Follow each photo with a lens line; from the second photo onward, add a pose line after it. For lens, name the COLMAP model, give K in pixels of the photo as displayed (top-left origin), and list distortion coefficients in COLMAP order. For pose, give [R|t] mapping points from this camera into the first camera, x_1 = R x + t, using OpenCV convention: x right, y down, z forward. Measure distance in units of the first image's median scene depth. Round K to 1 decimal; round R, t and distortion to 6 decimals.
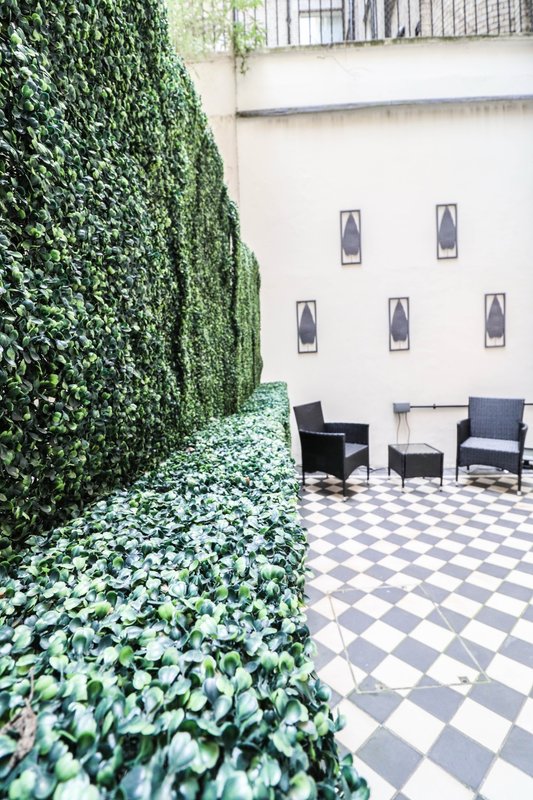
lens RADIAL K [[368.0, 0, 262.1], [0, 368.0, 391.5], [0, 0, 1]] dist [-0.003355, -0.010421]
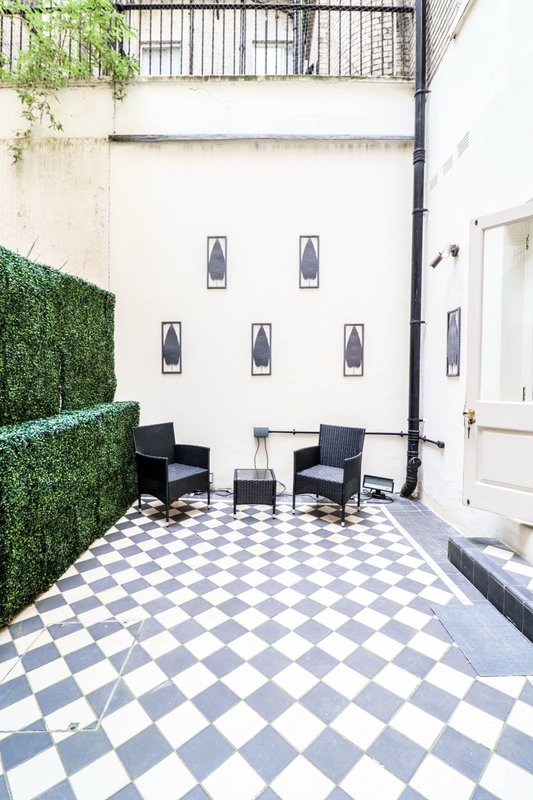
lens RADIAL K [[368.0, 0, 260.1], [0, 368.0, 389.4], [0, 0, 1]] dist [-0.003355, -0.010421]
pose [[0.998411, 0.042584, 0.036898, 0.352931], [-0.041057, 0.998307, -0.041200, -0.032075], [-0.038590, 0.039619, 0.998469, -0.008051]]
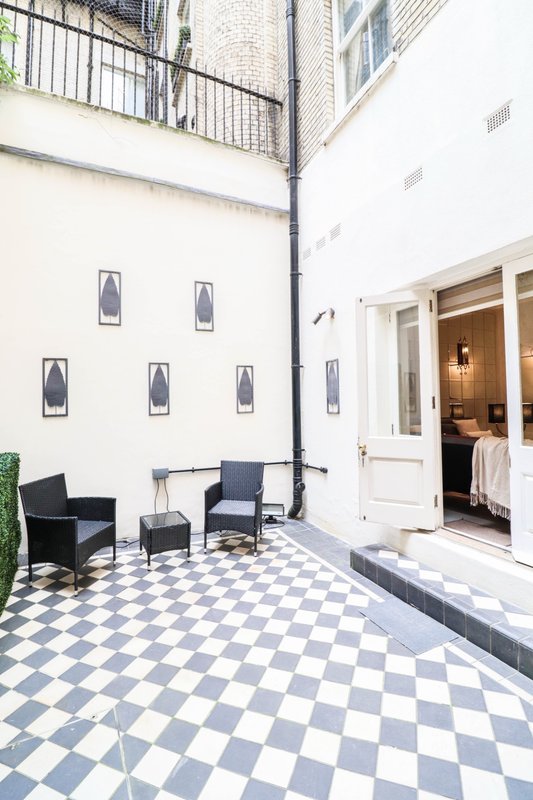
lens RADIAL K [[368.0, 0, 257.0], [0, 368.0, 389.6], [0, 0, 1]] dist [-0.003355, -0.010421]
pose [[0.888133, 0.039654, 0.457873, 0.158364], [0.011925, 0.993947, -0.109212, -0.071727], [-0.459432, 0.102455, 0.882284, -0.007746]]
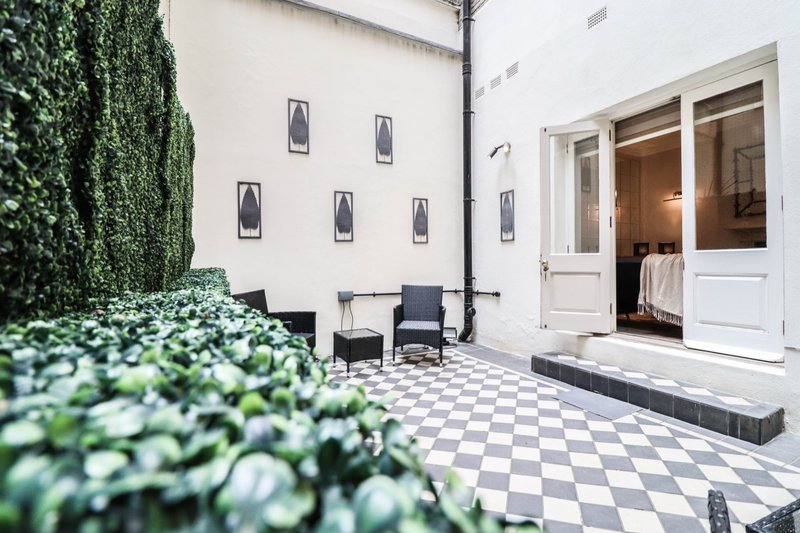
lens RADIAL K [[368.0, 0, 403.7], [0, 368.0, 263.0], [0, 0, 1]] dist [-0.003355, -0.010421]
pose [[0.860632, 0.029294, 0.508385, -0.012006], [0.009145, 0.997294, -0.072948, 0.029822], [-0.509146, 0.067430, 0.858035, 0.017848]]
